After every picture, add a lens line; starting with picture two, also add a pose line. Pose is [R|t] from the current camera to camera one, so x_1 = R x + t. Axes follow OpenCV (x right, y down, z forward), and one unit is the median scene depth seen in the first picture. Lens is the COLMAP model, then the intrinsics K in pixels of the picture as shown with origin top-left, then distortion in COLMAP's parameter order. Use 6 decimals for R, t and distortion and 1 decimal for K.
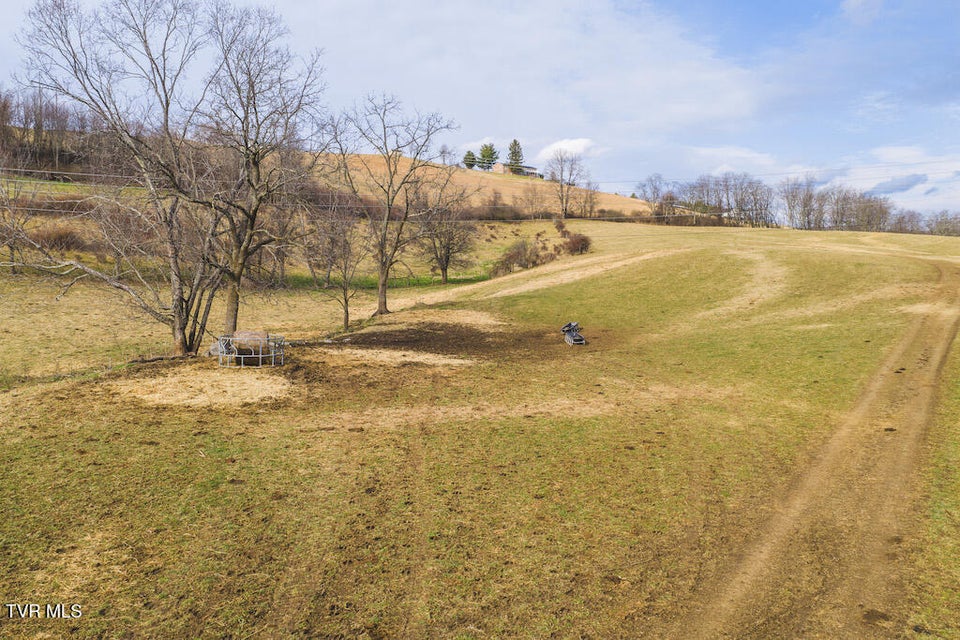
lens RADIAL K [[790.8, 0, 480.9], [0, 790.8, 312.6], [0, 0, 1]] dist [0.013714, -0.019965]
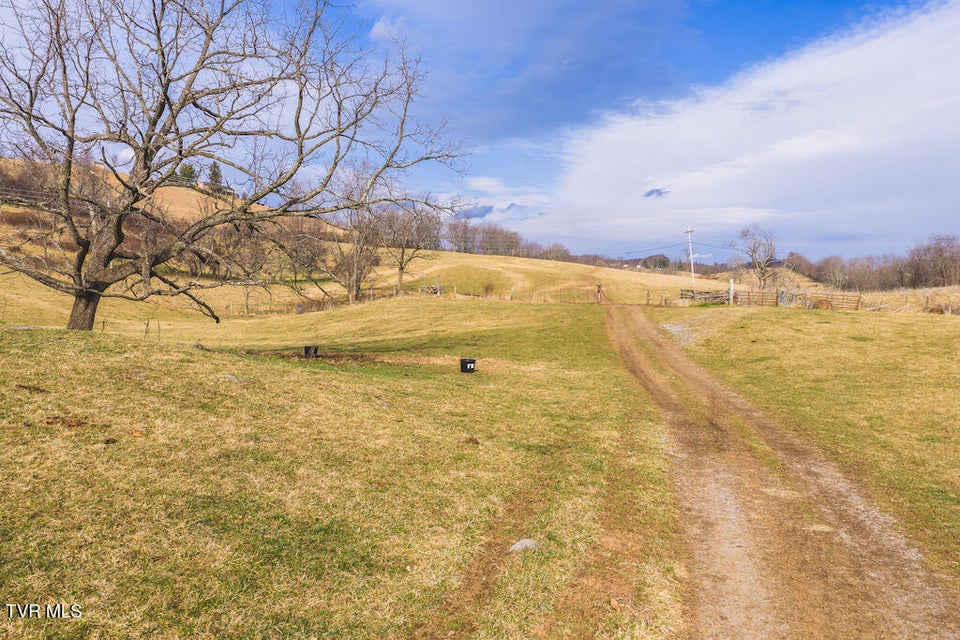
lens RADIAL K [[790.8, 0, 479.4], [0, 790.8, 318.2], [0, 0, 1]] dist [0.013714, -0.019965]
pose [[0.895293, -0.002509, 0.445470, -0.182618], [0.008315, 0.999904, -0.011078, 0.022903], [-0.445400, 0.013622, 0.895228, -0.232887]]
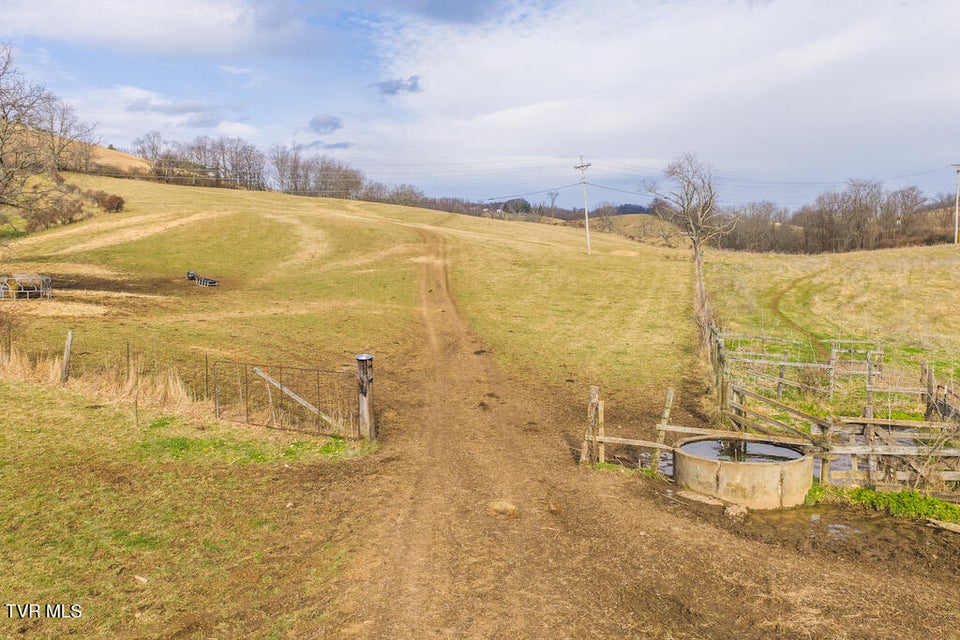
lens RADIAL K [[790.8, 0, 478.0], [0, 790.8, 326.7], [0, 0, 1]] dist [0.013714, -0.019965]
pose [[0.805271, -0.051495, 0.590666, -0.053830], [0.010415, 0.997296, 0.072747, 0.002717], [-0.592815, -0.052429, 0.803630, -0.062020]]
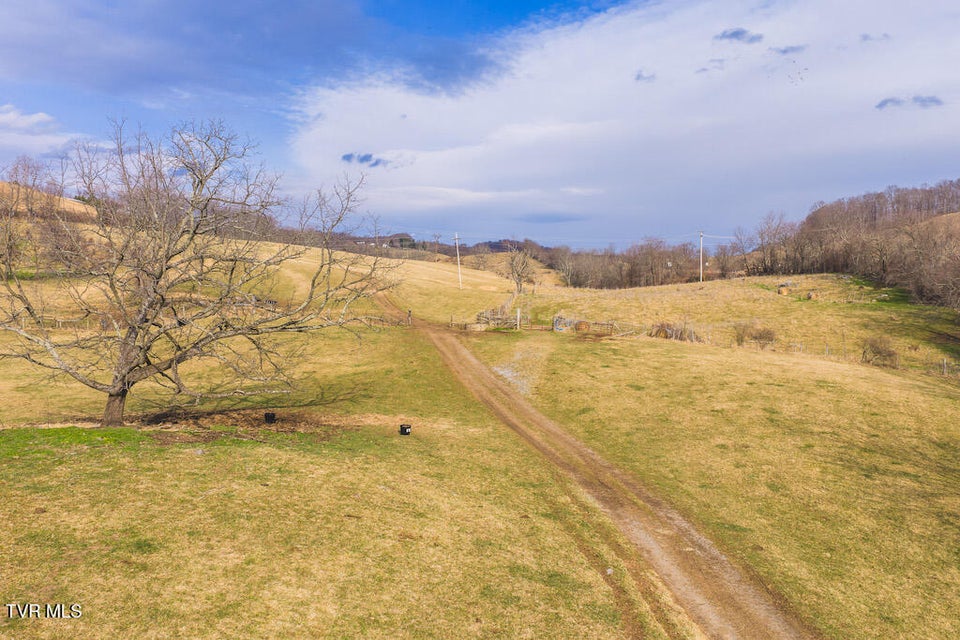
lens RADIAL K [[790.8, 0, 482.2], [0, 790.8, 320.1], [0, 0, 1]] dist [0.013714, -0.019965]
pose [[0.705570, -0.025595, 0.708178, -0.229053], [0.010341, 0.999613, 0.025825, 0.004950], [-0.708565, -0.010898, 0.705562, -0.252969]]
